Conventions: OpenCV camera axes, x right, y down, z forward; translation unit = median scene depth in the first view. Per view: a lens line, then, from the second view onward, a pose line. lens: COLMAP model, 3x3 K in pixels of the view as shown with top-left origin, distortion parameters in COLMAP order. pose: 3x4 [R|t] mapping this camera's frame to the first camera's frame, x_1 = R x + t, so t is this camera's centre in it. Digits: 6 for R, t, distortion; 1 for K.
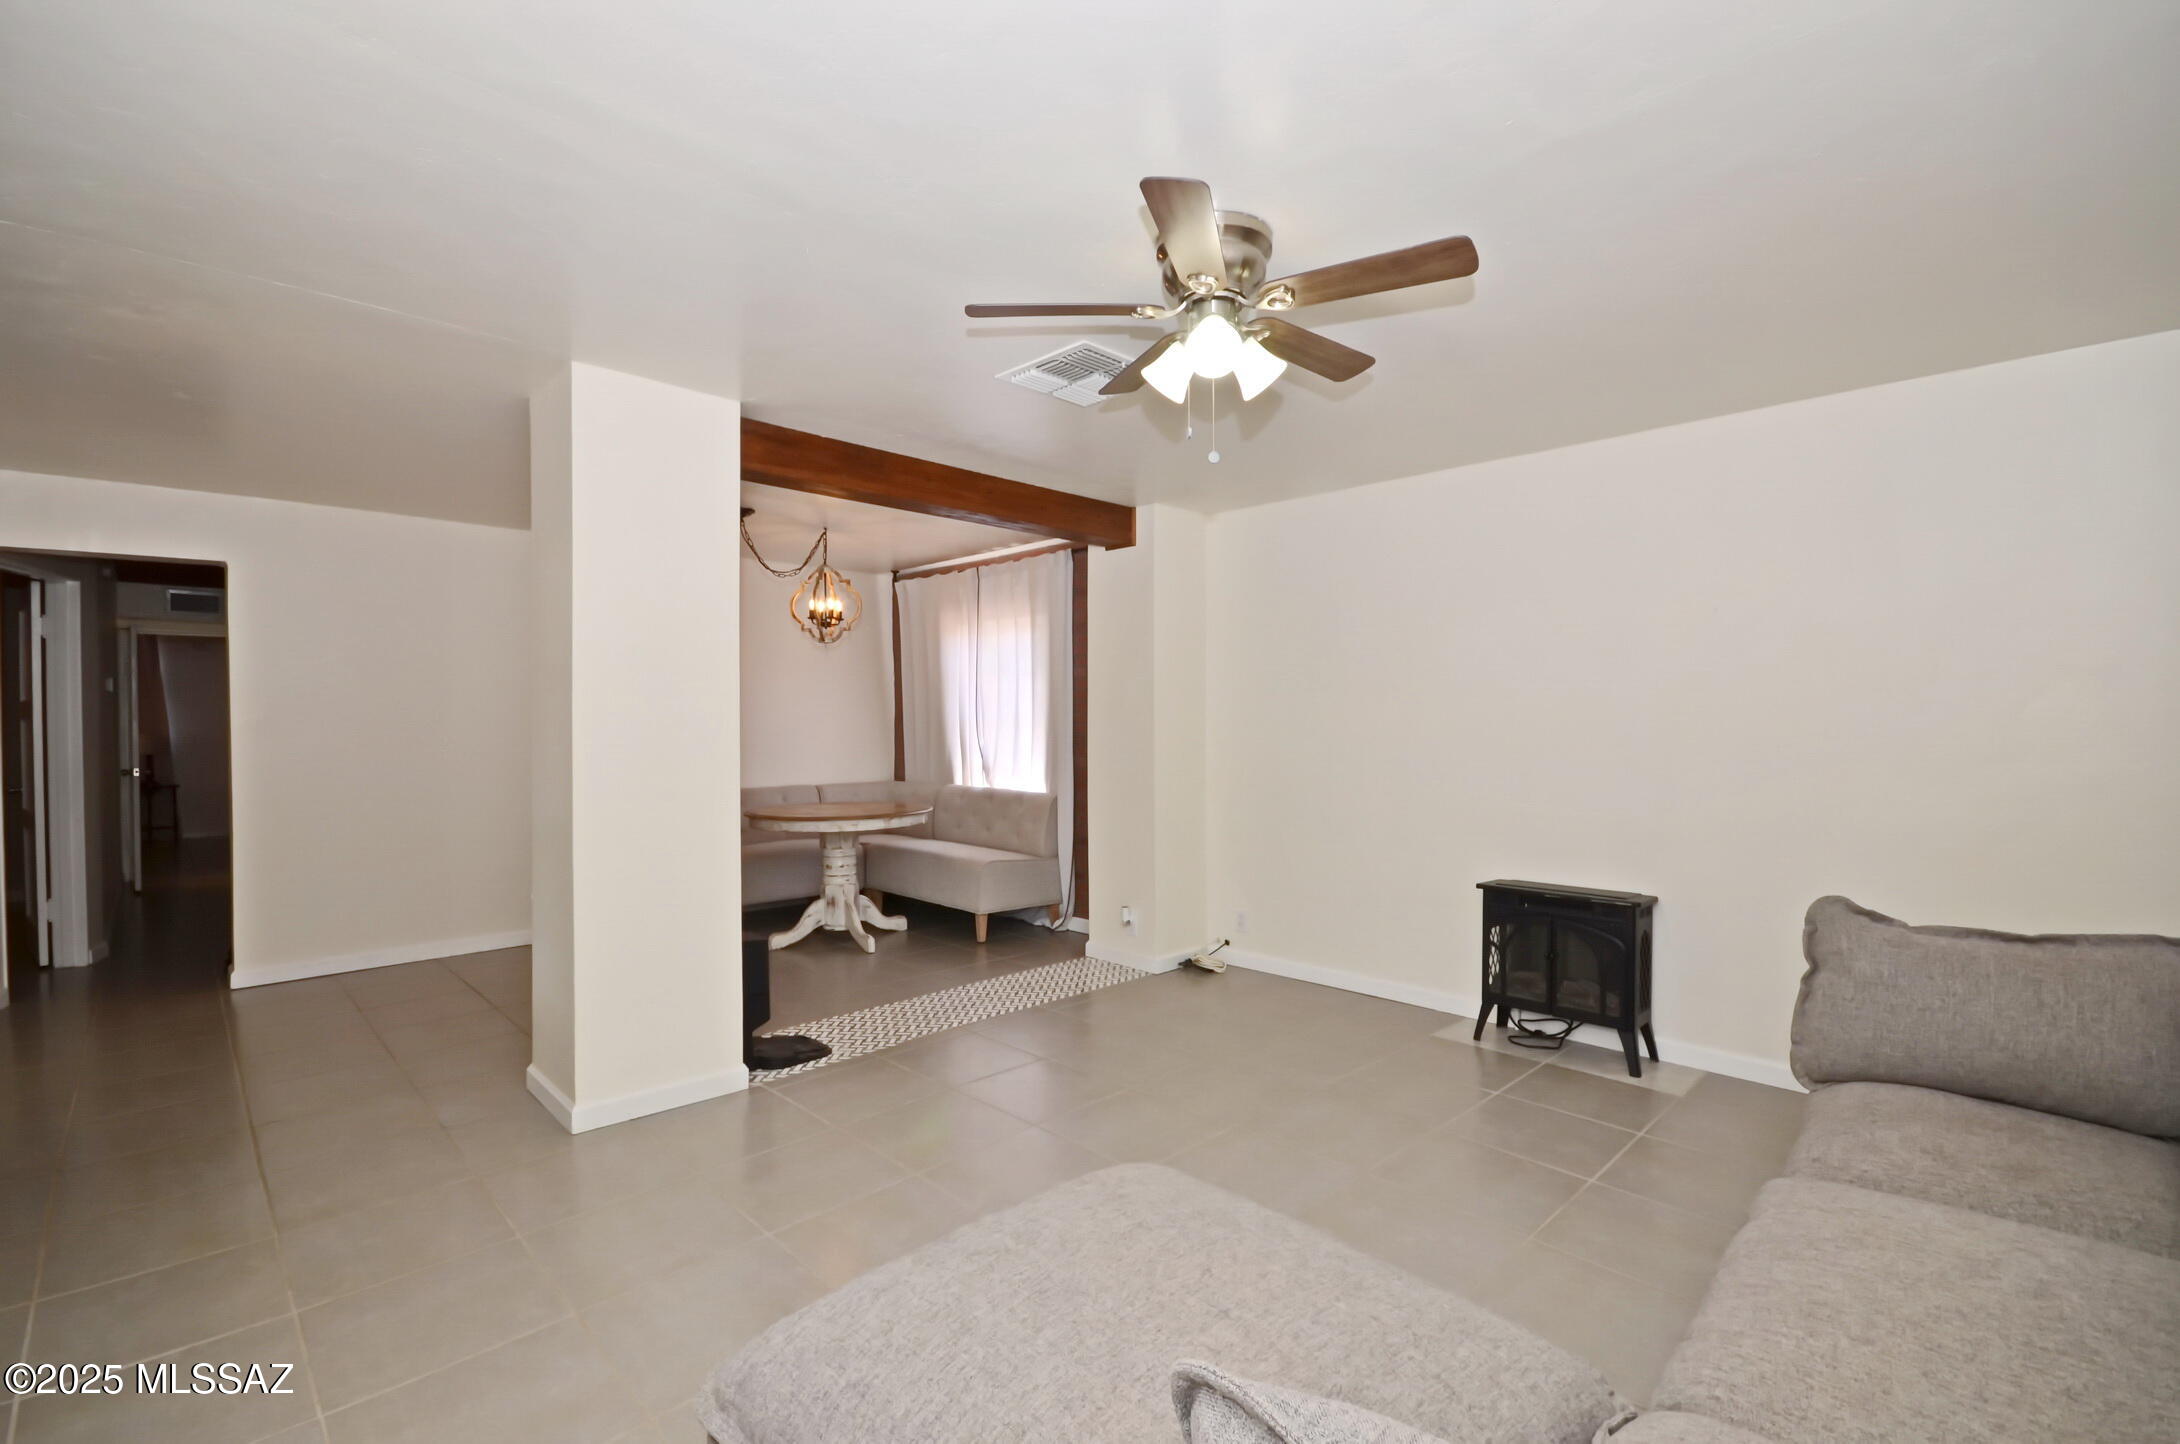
lens RADIAL K [[940.9, 0, 1056.1], [0, 940.9, 733.4], [0, 0, 1]] dist [-0.000049, 0.000016]
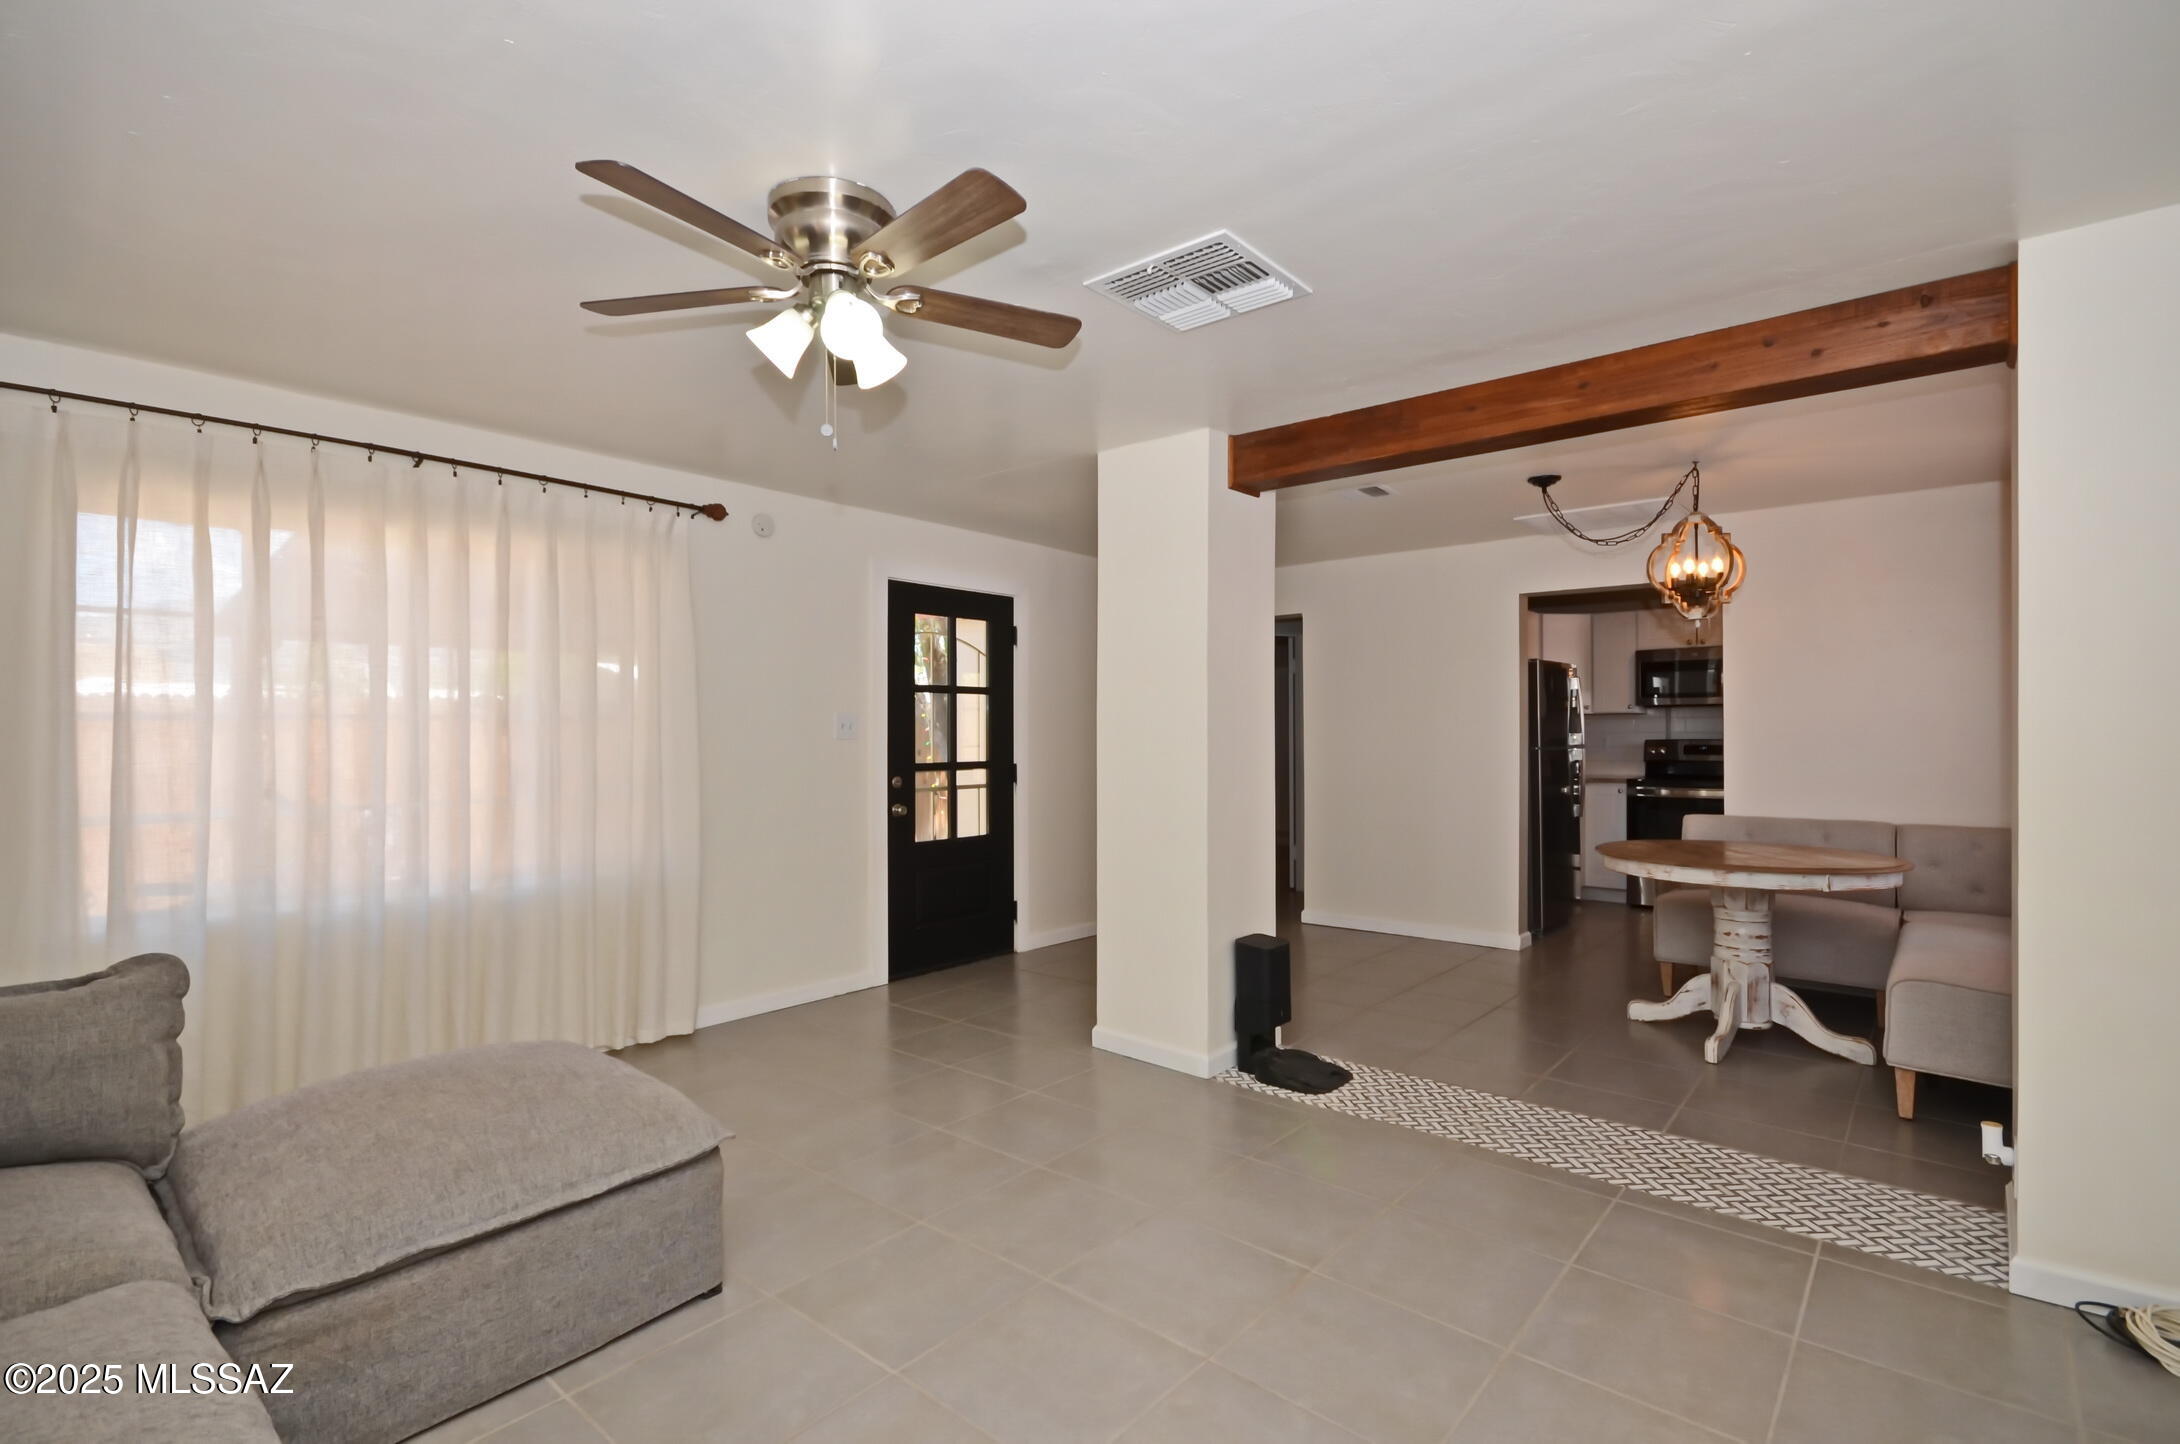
lens RADIAL K [[1005.5, 0, 1084.9], [0, 1005.5, 732.1], [0, 0, 1]] dist [0.002616, -0.018706]
pose [[0.089872, 0.002349, -0.995951, 0.491382], [-0.007050, 0.999974, 0.001723, -0.007159], [0.995928, 0.006867, 0.089887, 0.478306]]
